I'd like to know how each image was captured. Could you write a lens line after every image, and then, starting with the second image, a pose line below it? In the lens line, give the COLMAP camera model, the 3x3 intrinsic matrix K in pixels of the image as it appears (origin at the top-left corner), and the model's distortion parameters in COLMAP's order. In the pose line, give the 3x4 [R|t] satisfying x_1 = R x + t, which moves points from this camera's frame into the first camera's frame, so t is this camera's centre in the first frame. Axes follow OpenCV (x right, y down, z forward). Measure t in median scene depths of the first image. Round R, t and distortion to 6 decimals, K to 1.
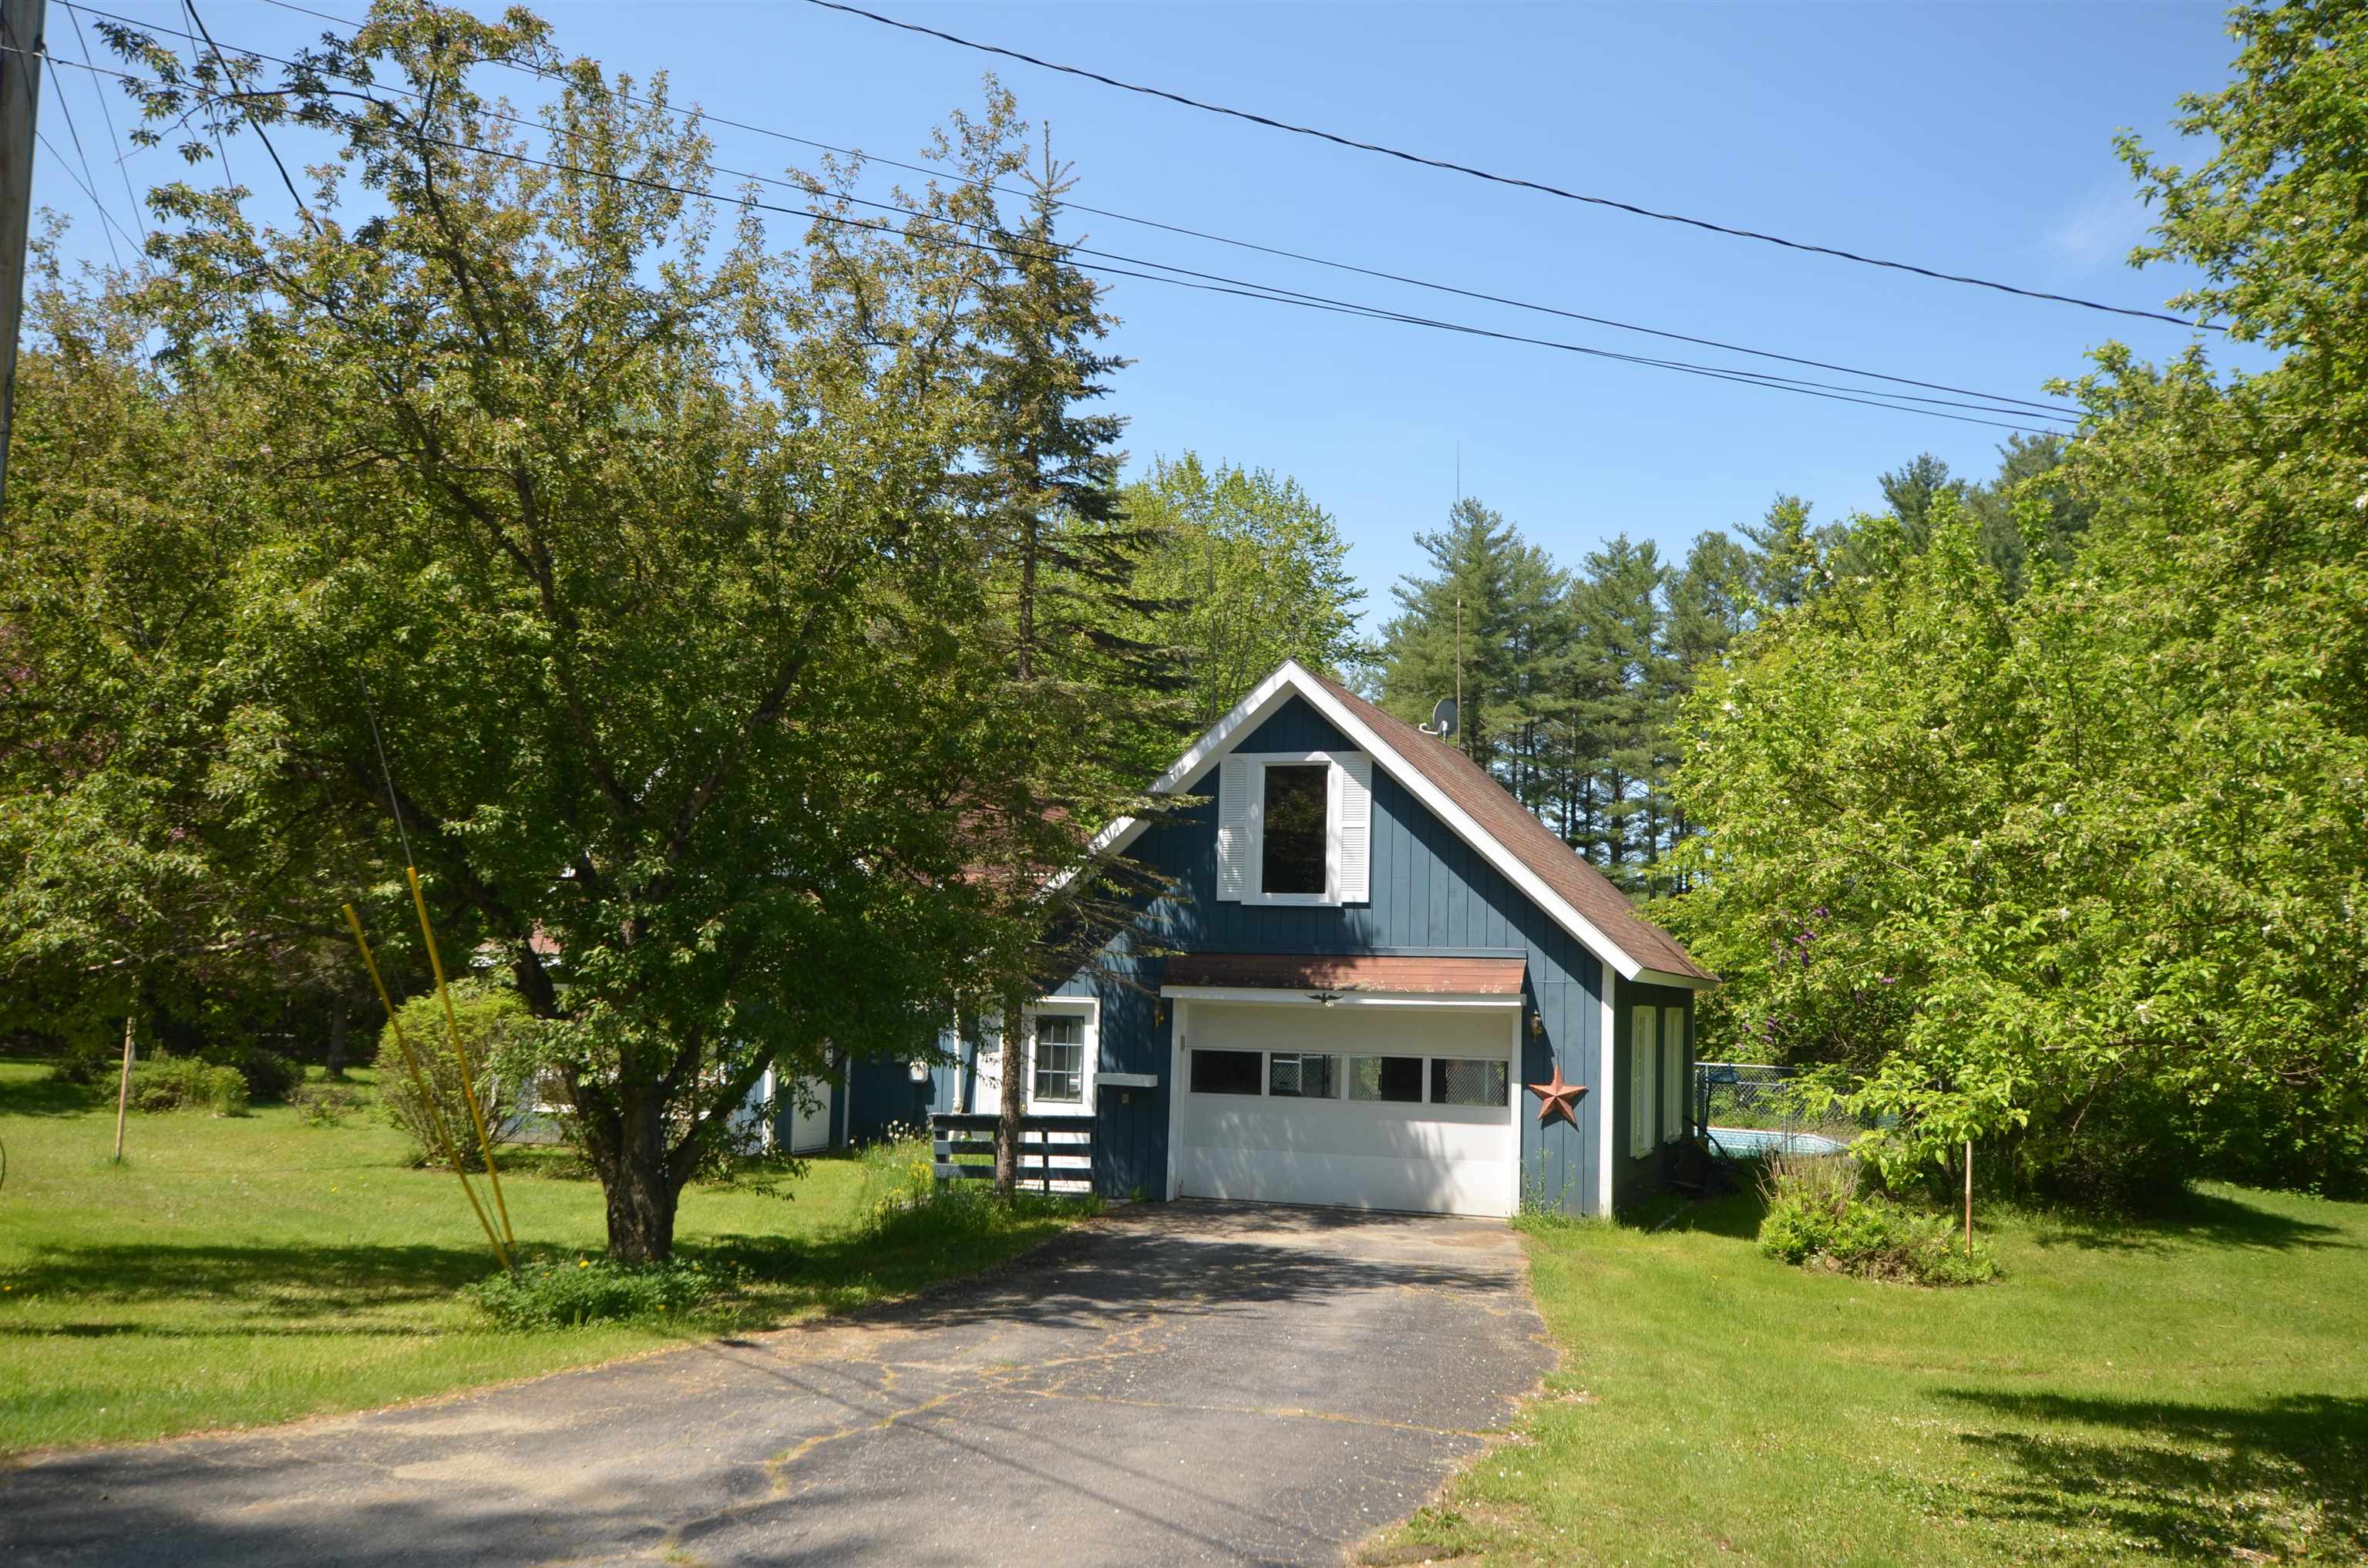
lens RADIAL K [[1933.4, 0, 1196.9], [0, 1933.4, 805.7], [0, 0, 1]] dist [0.013097, 0.018939]
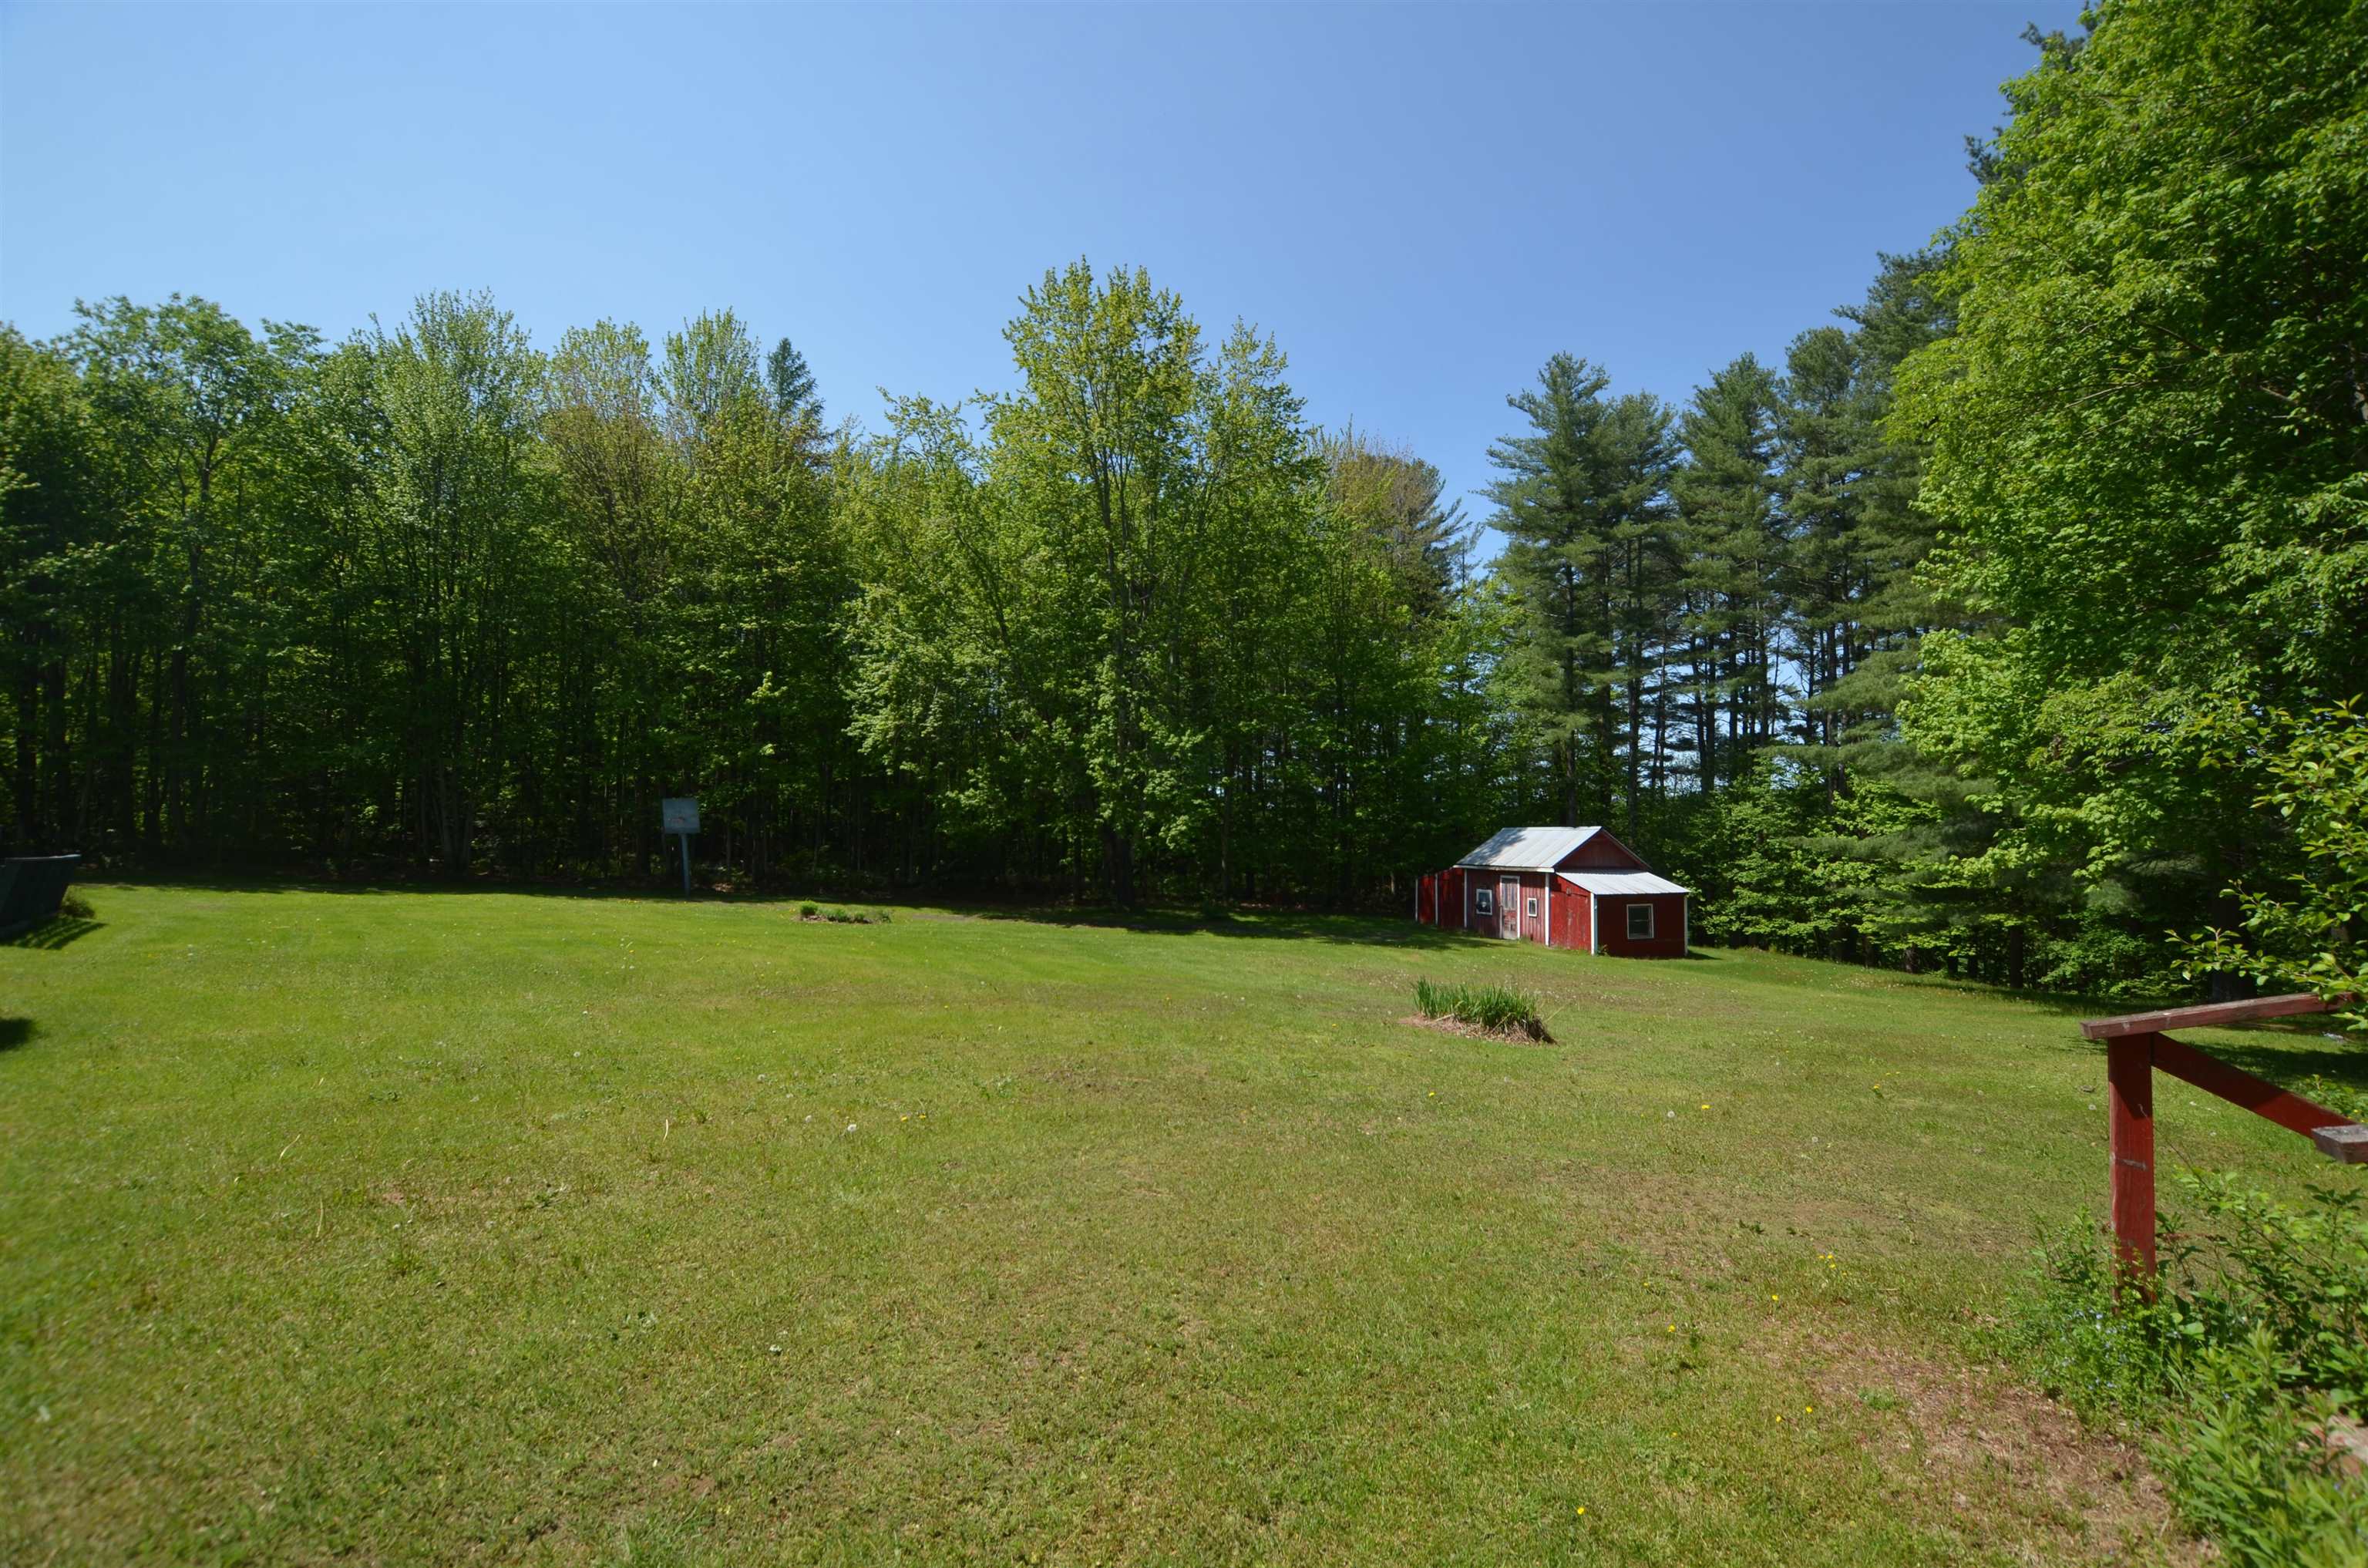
lens RADIAL K [[1042.2, 0, 1203.9], [0, 1042.2, 805.4], [0, 0, 1]] dist [-0.026576, 0.000428]
pose [[0.895660, -0.038010, -0.443112, 0.920445], [0.062269, 0.997245, 0.040320, 0.234924], [0.440358, -0.063705, 0.895559, 1.731637]]
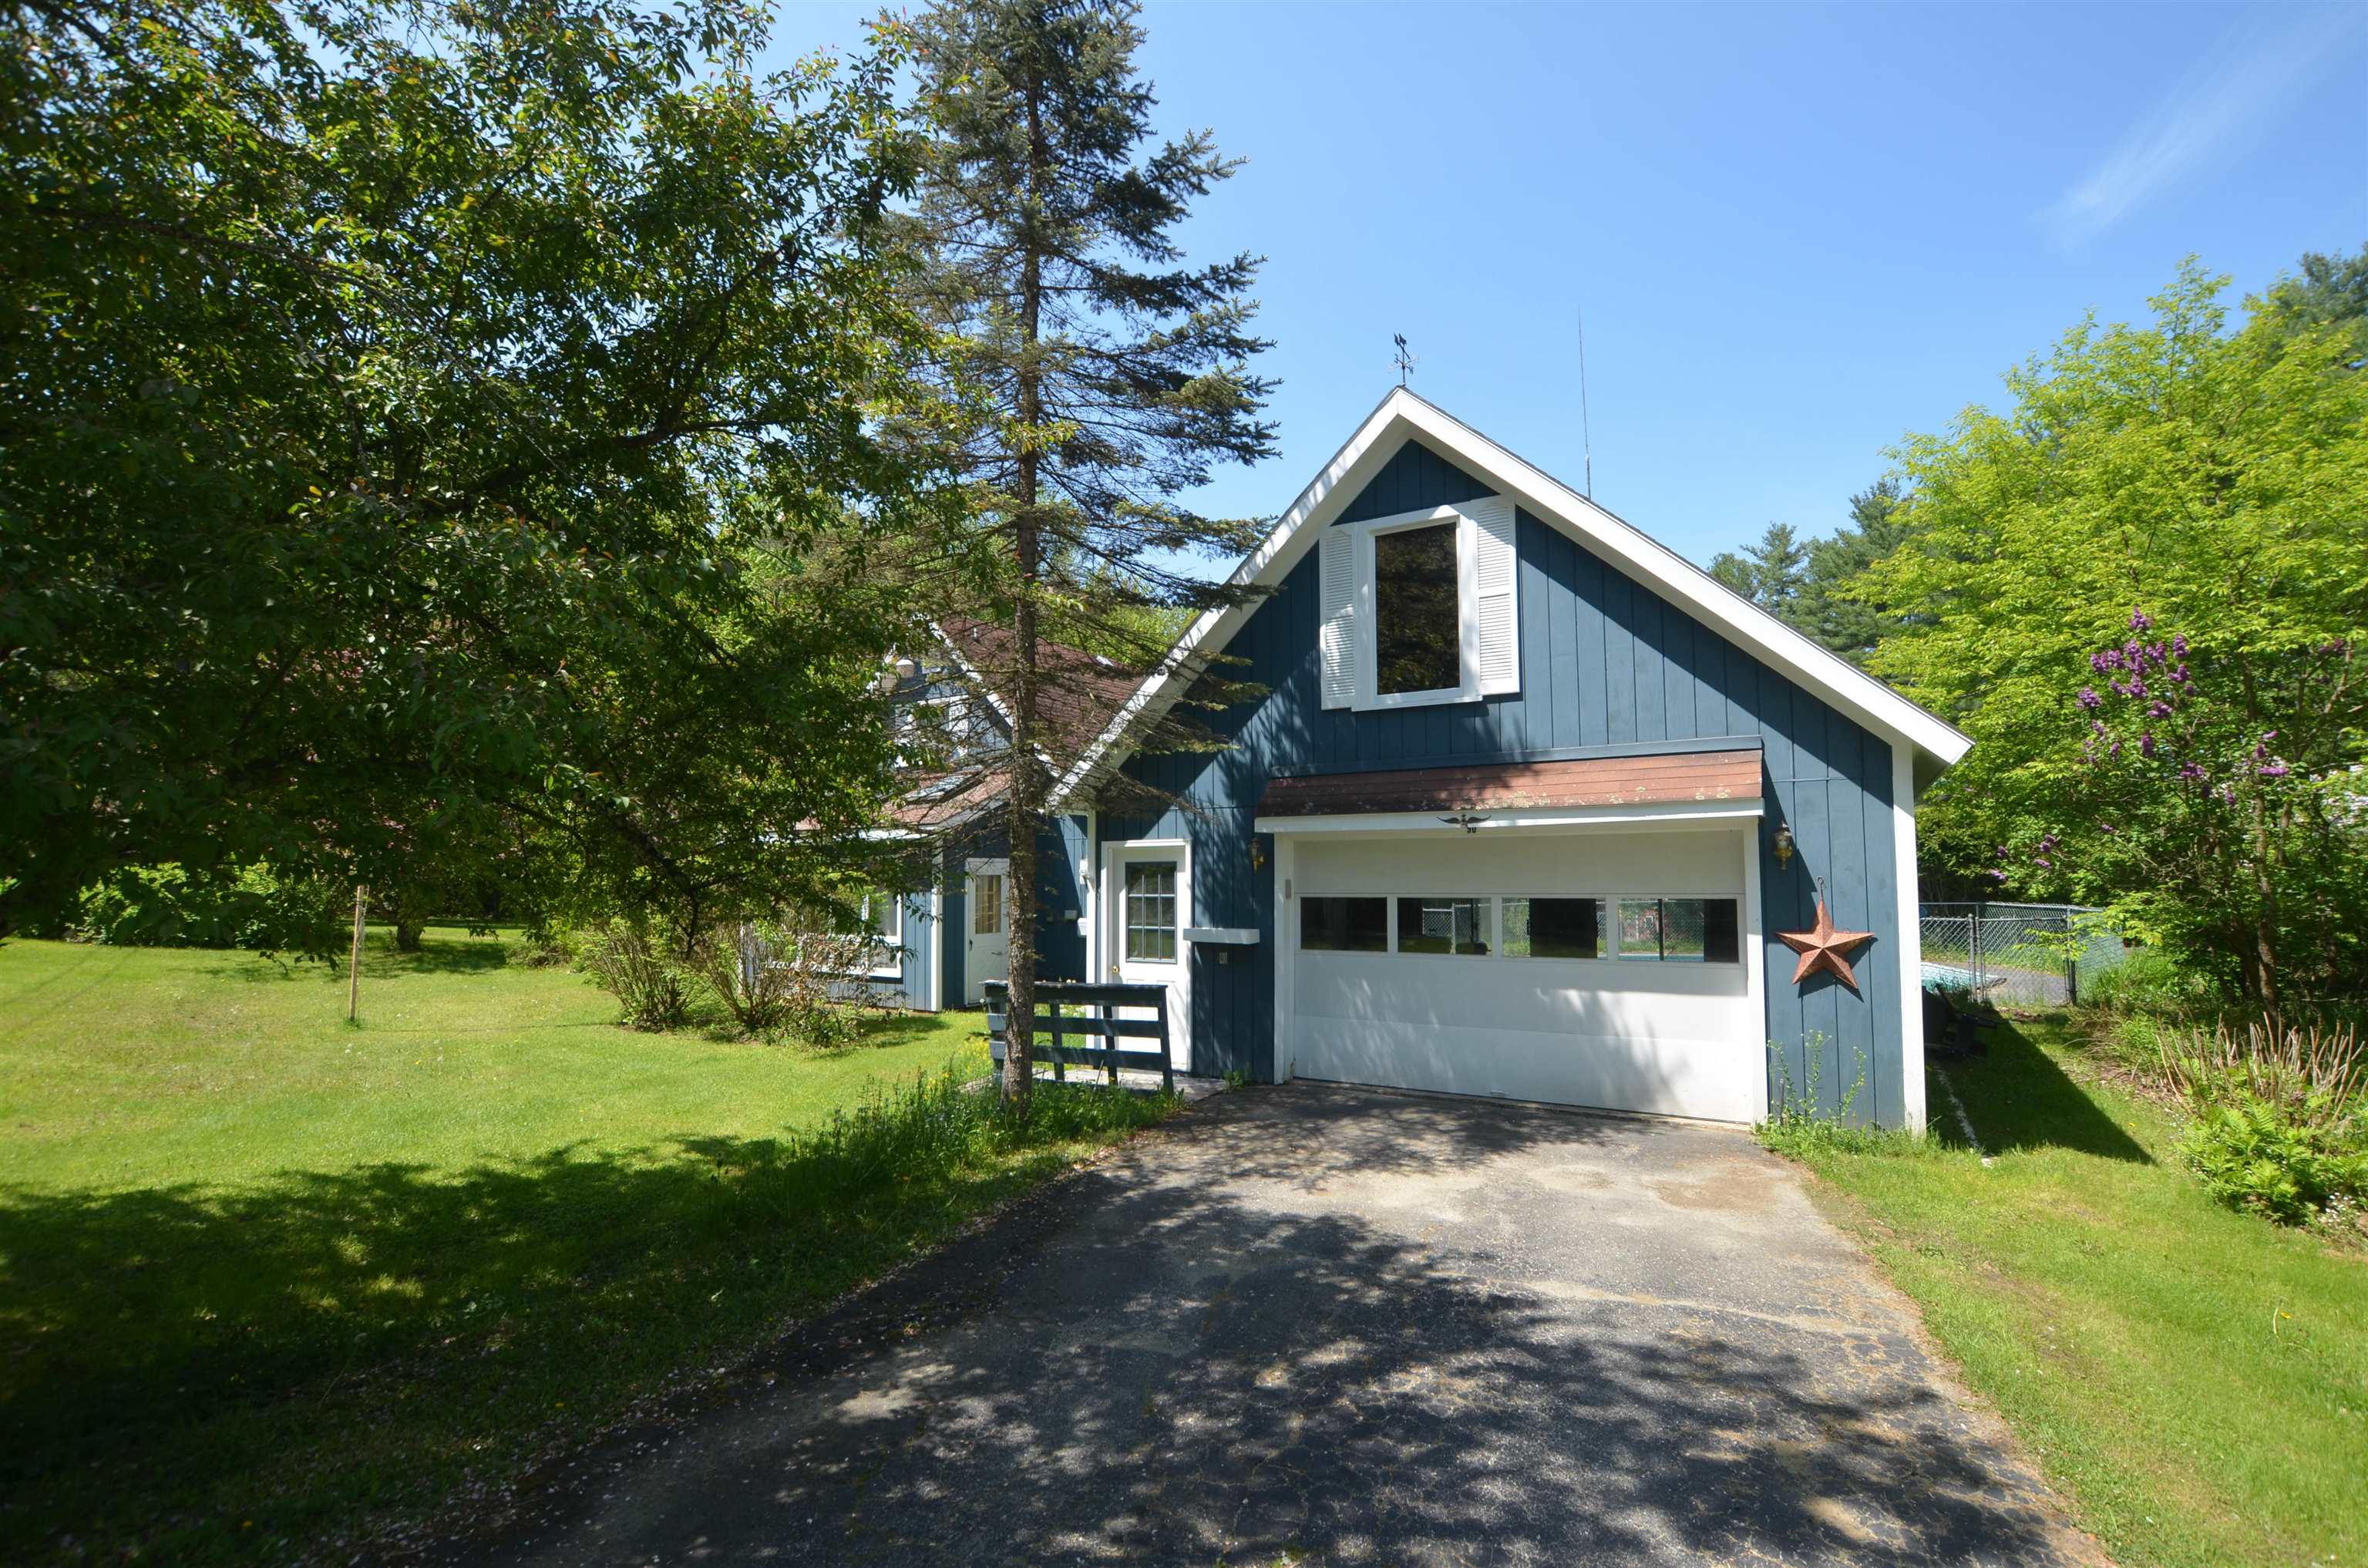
lens RADIAL K [[1042.2, 0, 1203.9], [0, 1042.2, 805.4], [0, 0, 1]] dist [-0.026576, 0.000428]
pose [[0.981678, -0.043422, -0.185535, 0.040167], [0.048328, 0.998589, 0.022002, 0.075680], [0.184318, -0.030566, 0.982391, 0.560651]]
